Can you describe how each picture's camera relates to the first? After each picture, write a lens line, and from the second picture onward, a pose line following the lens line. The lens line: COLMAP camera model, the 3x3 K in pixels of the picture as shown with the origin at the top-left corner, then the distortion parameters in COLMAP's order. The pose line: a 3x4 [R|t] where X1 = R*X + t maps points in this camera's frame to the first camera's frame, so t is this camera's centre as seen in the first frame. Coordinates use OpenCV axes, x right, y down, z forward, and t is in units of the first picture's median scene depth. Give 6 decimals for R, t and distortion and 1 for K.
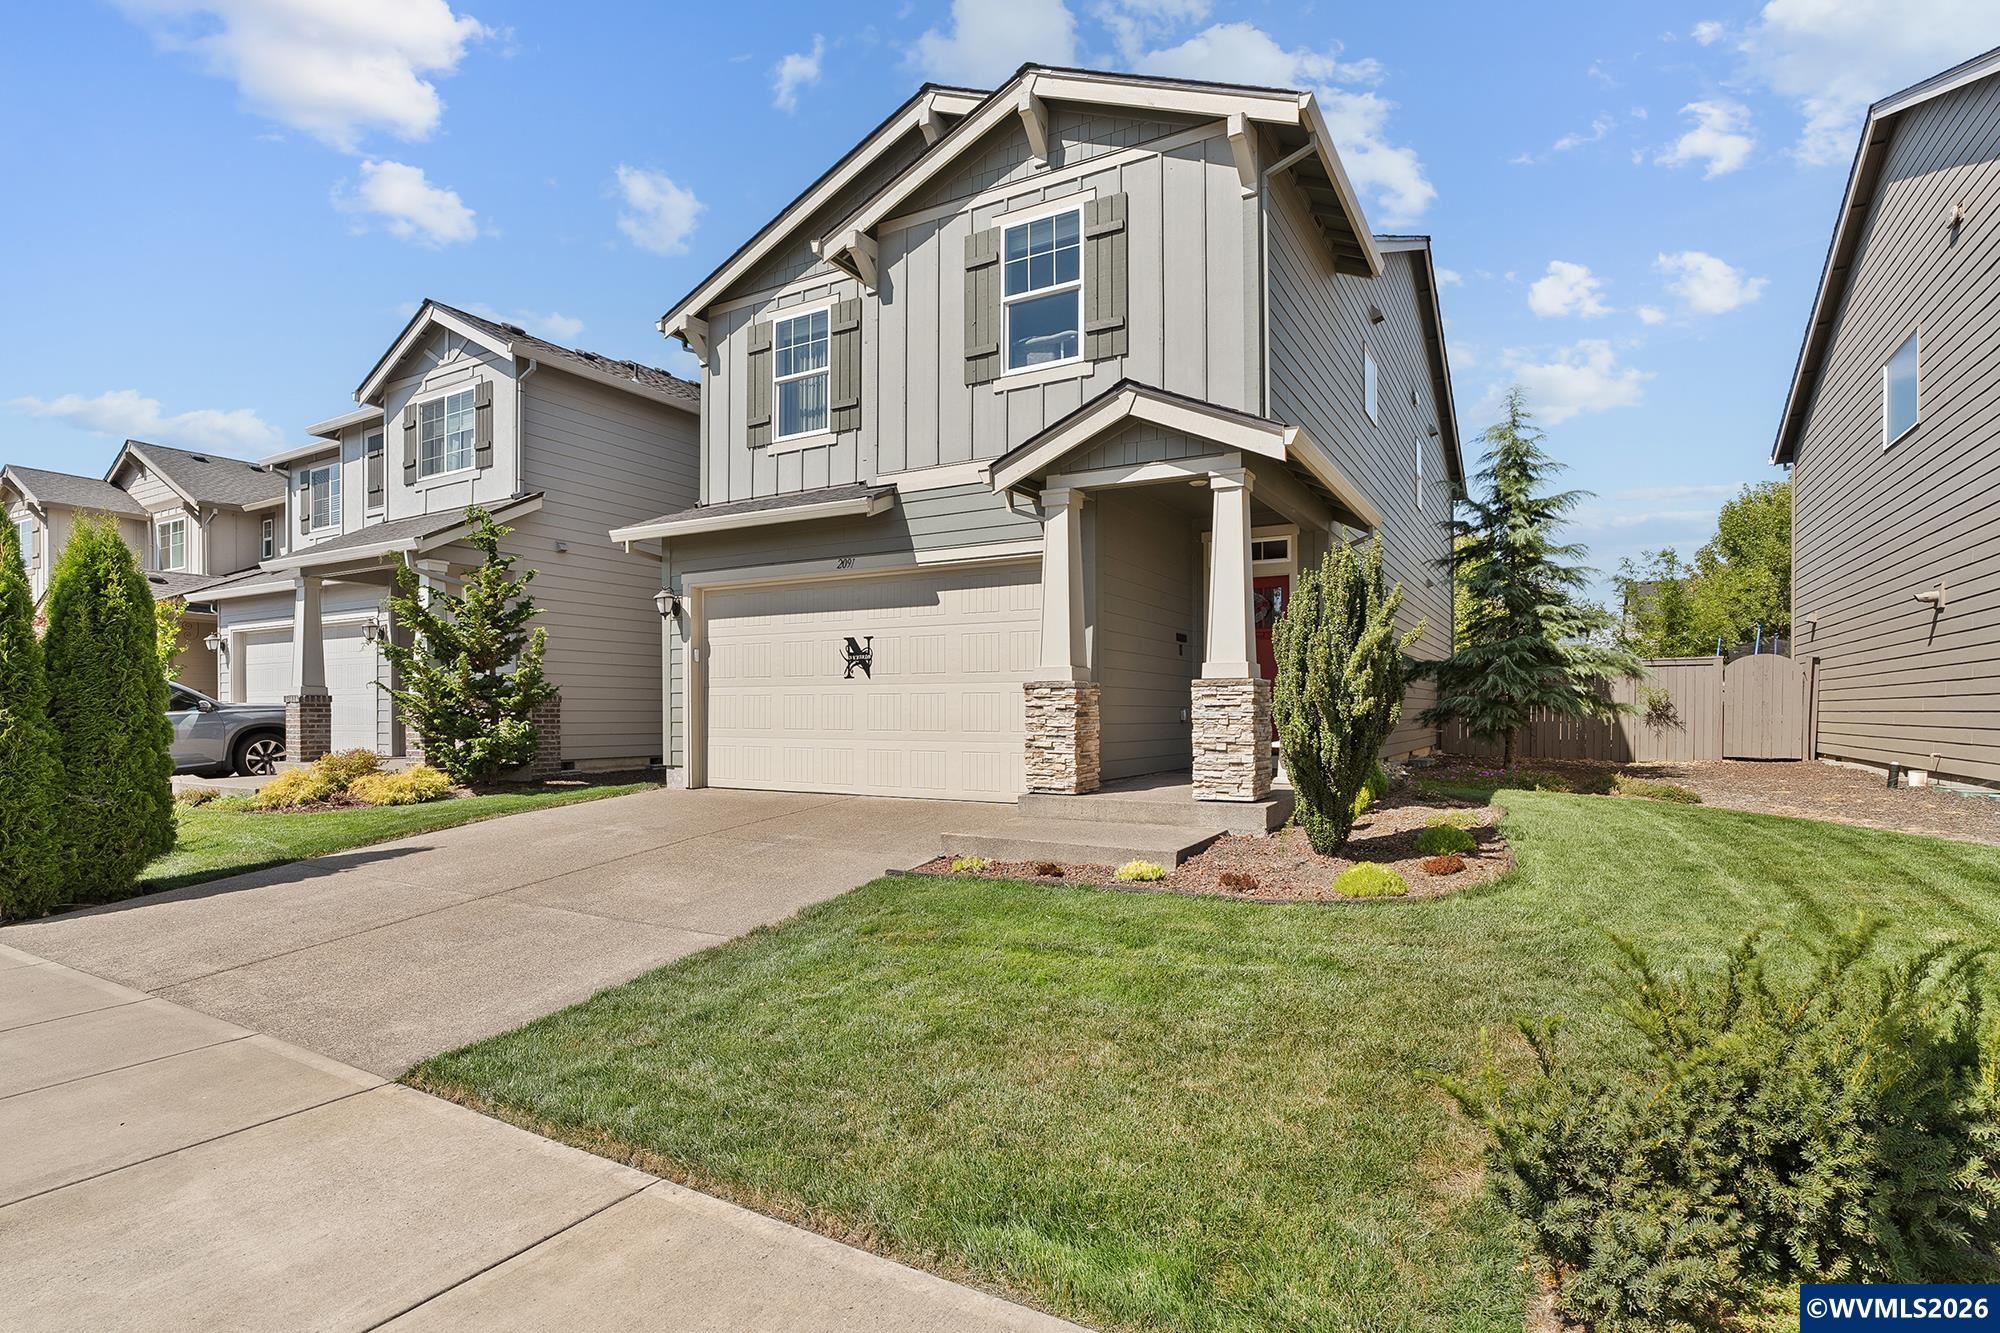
lens RADIAL K [[1006.4, 0, 1004.7], [0, 1006.4, 709.9], [0, 0, 1]] dist [-0.027768, 0.002271]
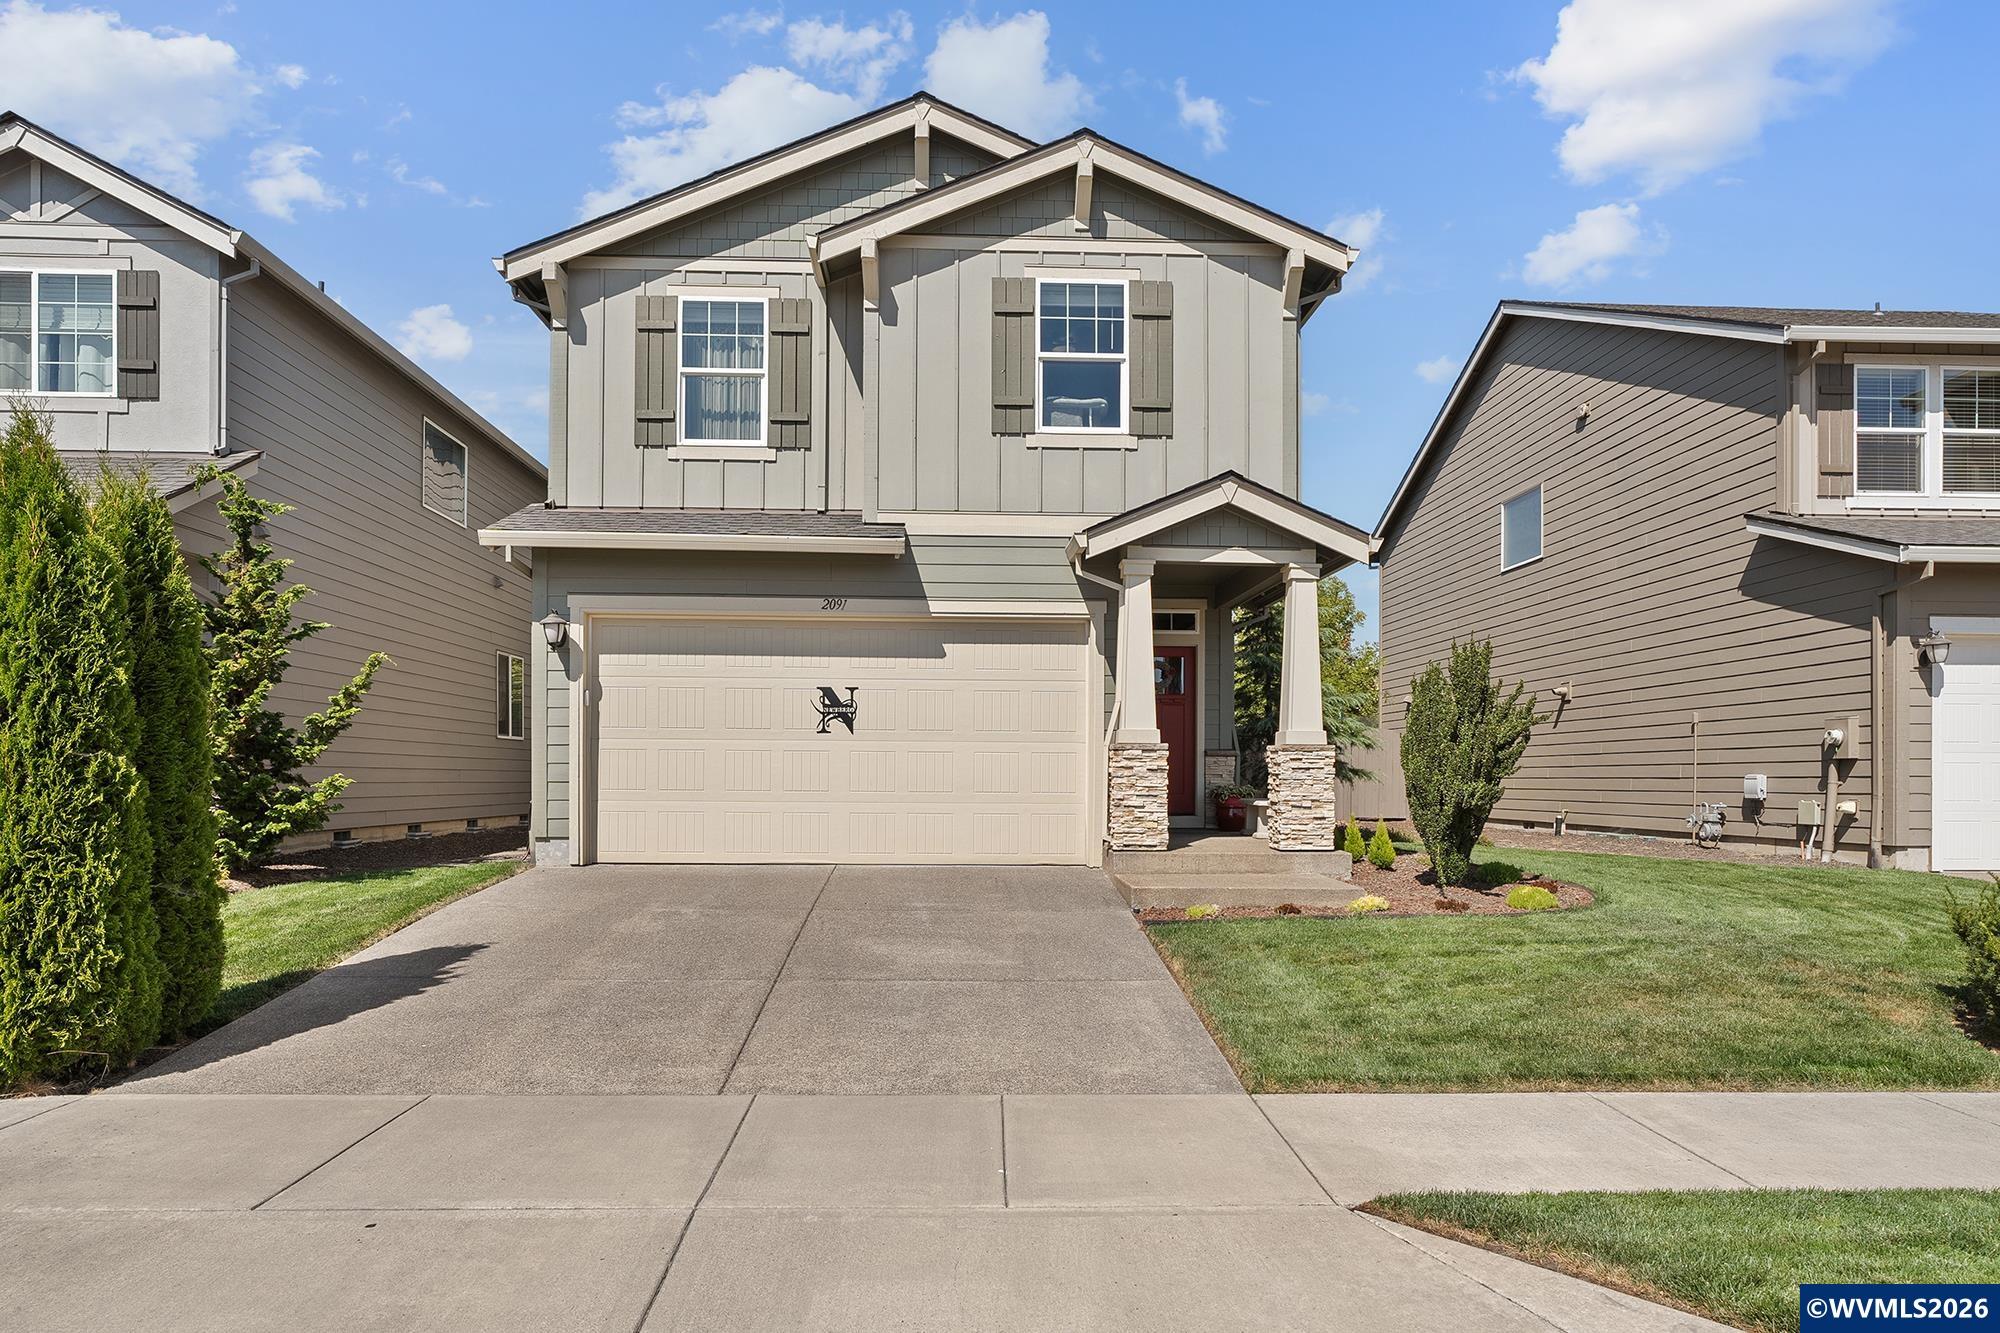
lens RADIAL K [[1253.5, 0, 1013.0], [0, 1253.5, 778.1], [0, 0, 1]] dist [-0.026787, 0.016967]
pose [[0.837639, 0.005166, 0.546200, -0.681255], [-0.006642, 0.999978, 0.000727, 0.006908], [-0.546184, -0.004236, 0.837654, -0.017972]]
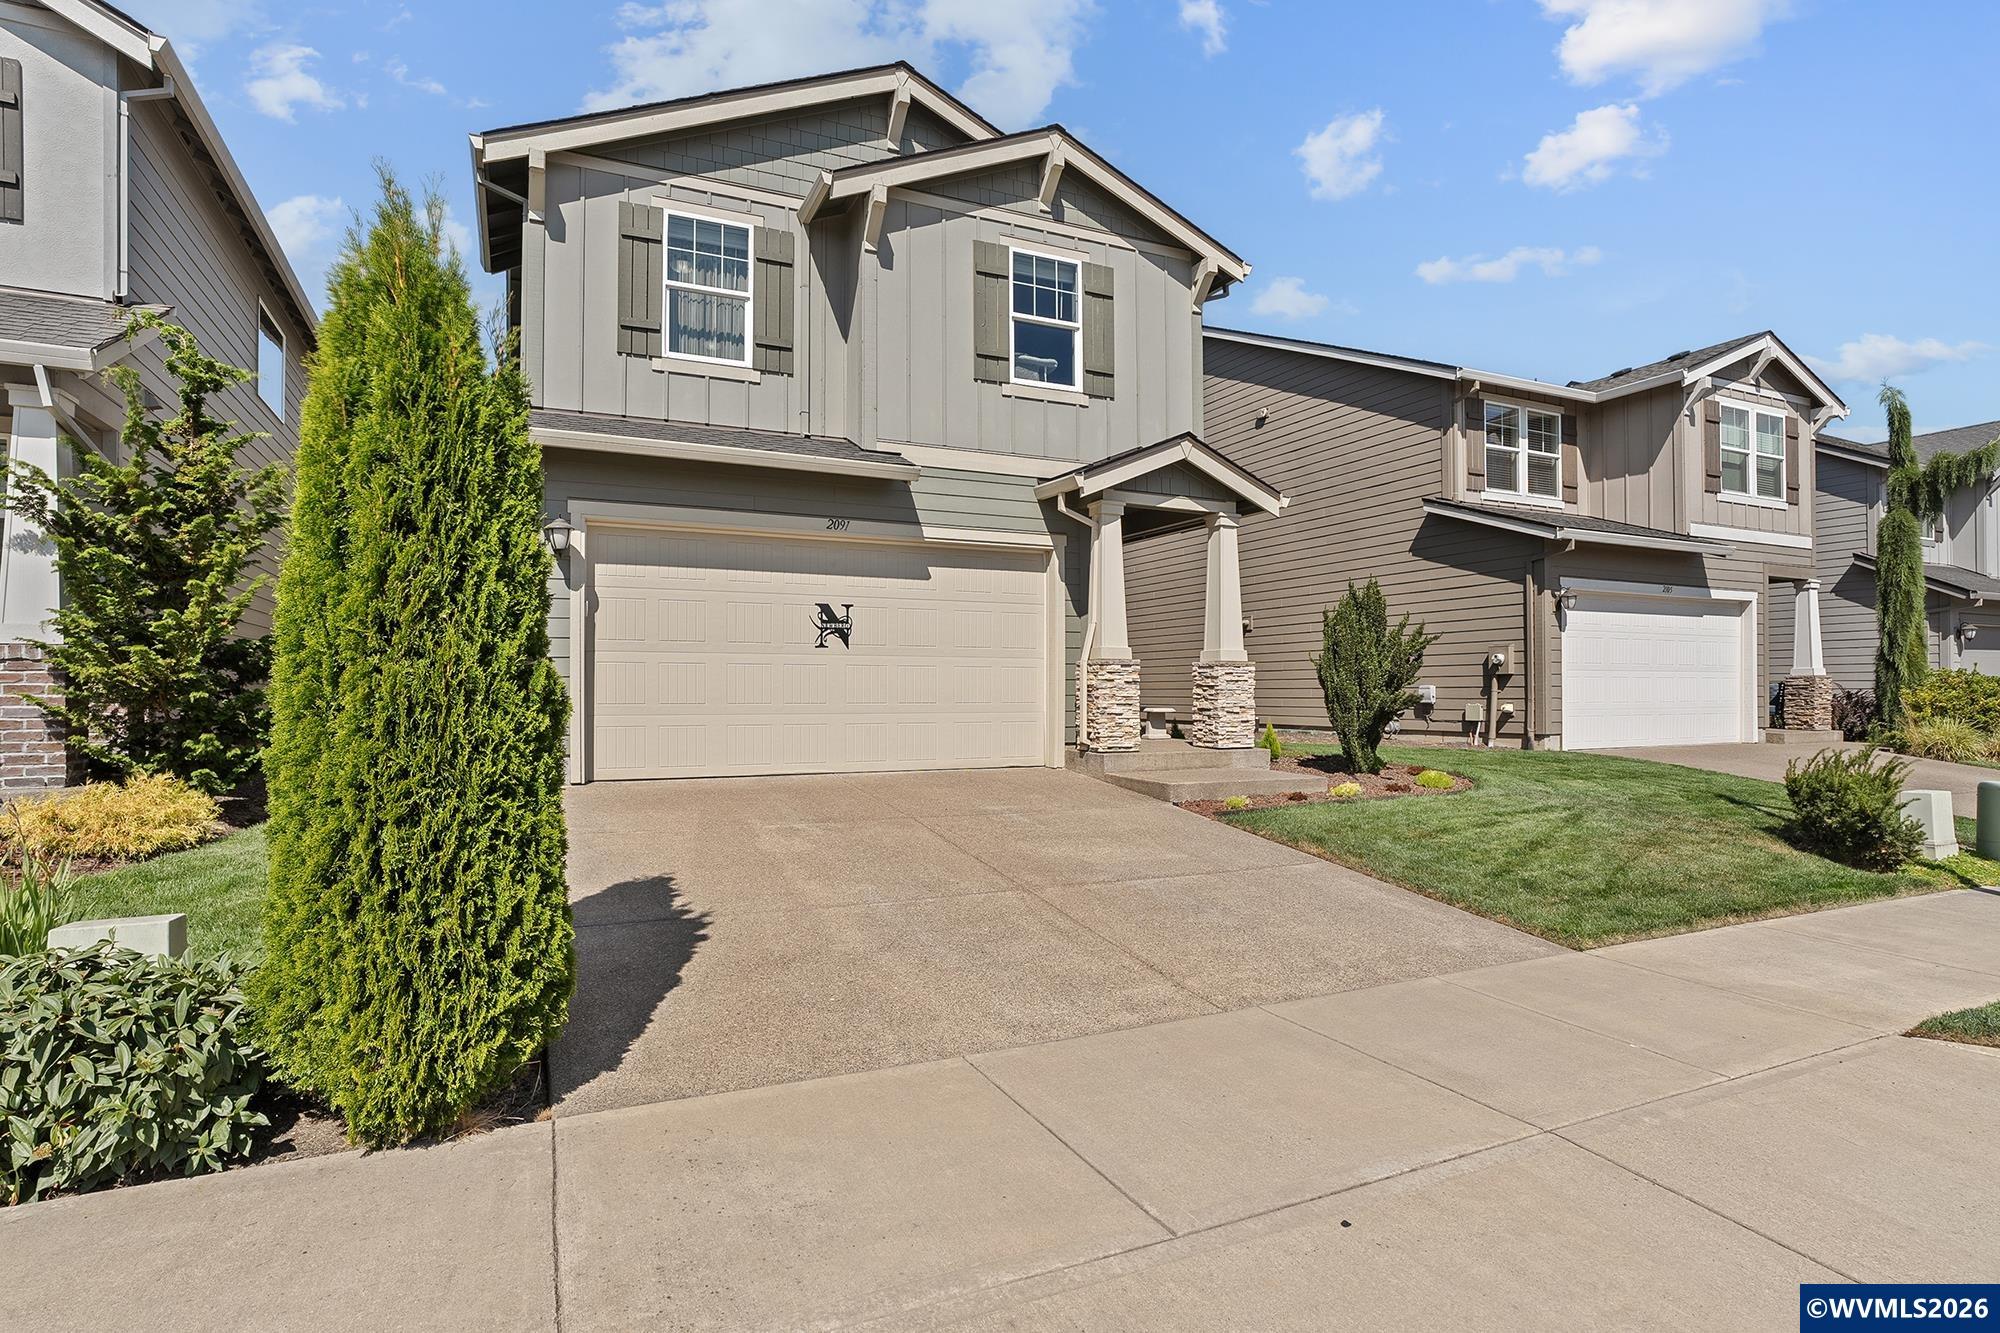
lens RADIAL K [[1025.9, 0, 1007.6], [0, 1025.9, 680.3], [0, 0, 1]] dist [-0.042110, 0.017826]
pose [[0.561633, 0.009686, 0.827330, -0.922082], [-0.001119, 0.999939, -0.010947, 0.009190], [-0.827386, 0.005222, 0.561610, 0.364725]]
